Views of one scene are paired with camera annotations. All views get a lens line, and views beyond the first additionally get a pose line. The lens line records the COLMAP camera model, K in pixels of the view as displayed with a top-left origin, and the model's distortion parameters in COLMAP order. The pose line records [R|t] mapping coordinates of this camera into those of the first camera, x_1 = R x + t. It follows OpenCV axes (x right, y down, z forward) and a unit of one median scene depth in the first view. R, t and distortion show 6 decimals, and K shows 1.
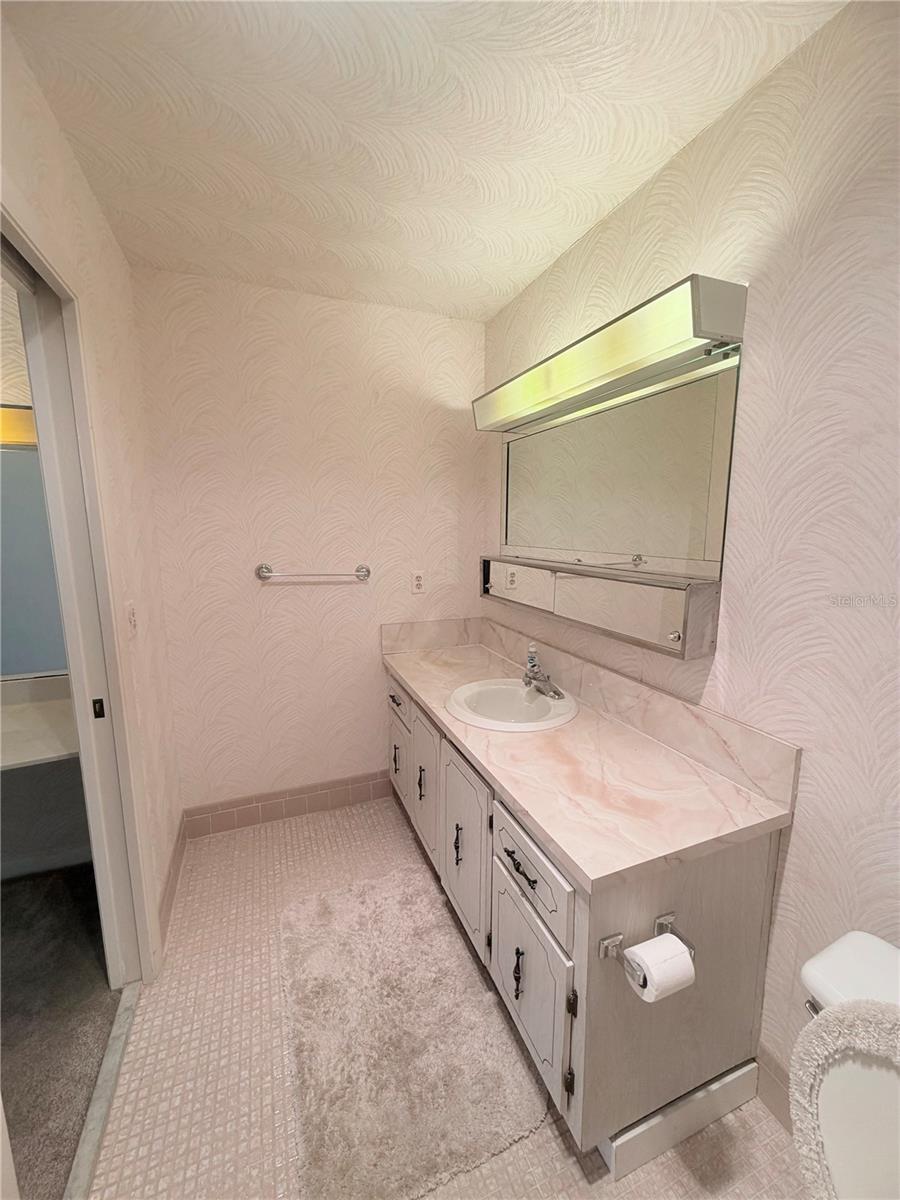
lens RADIAL K [[481.5, 0, 452.3], [0, 481.5, 601.3], [0, 0, 1]] dist [0.003439, 0.000113]
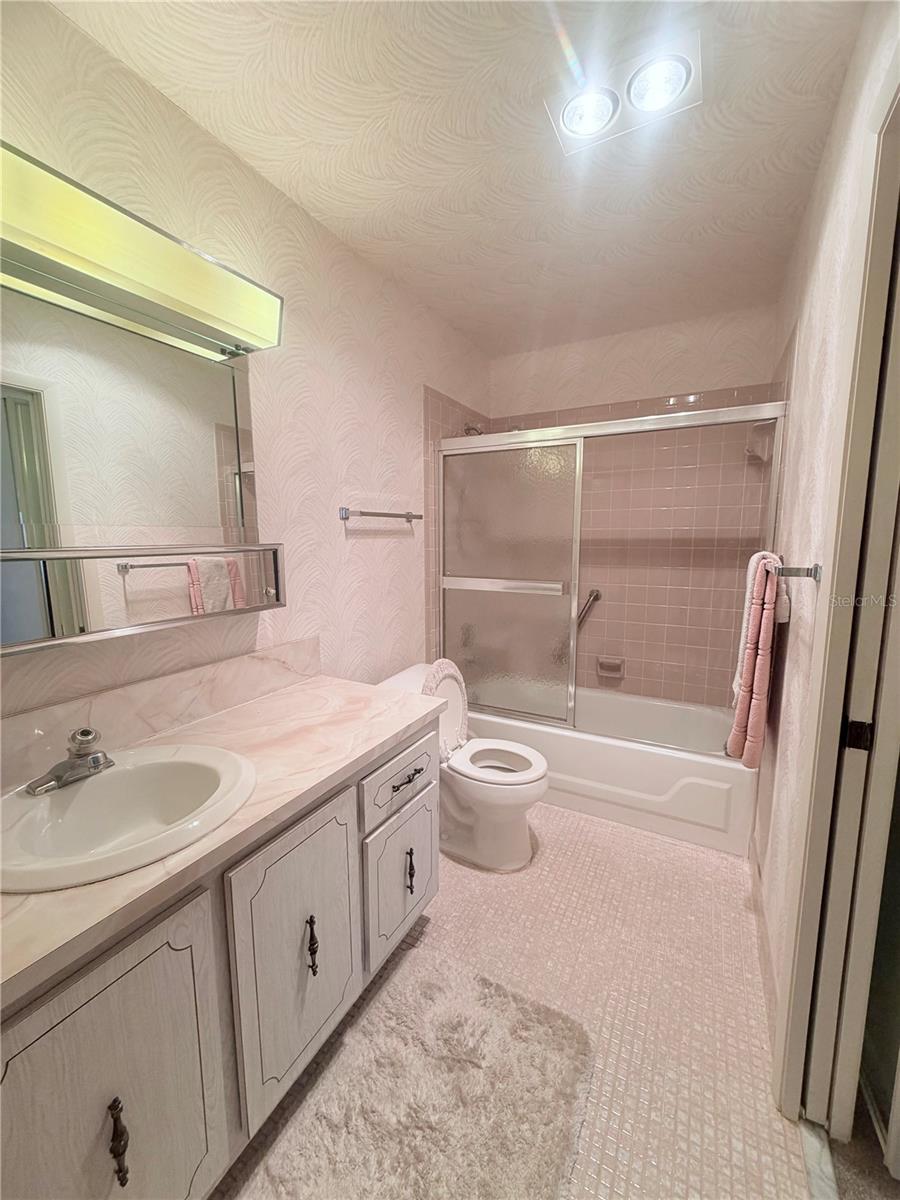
lens RADIAL K [[481.5, 0, 451.2], [0, 481.5, 603.0], [0, 0, 1]] dist [0.003439, 0.000113]
pose [[-0.650785, -0.097482, 0.752979, -0.661306], [0.126662, 0.963888, 0.234258, -0.110553], [-0.748623, 0.247825, -0.614936, 1.307168]]
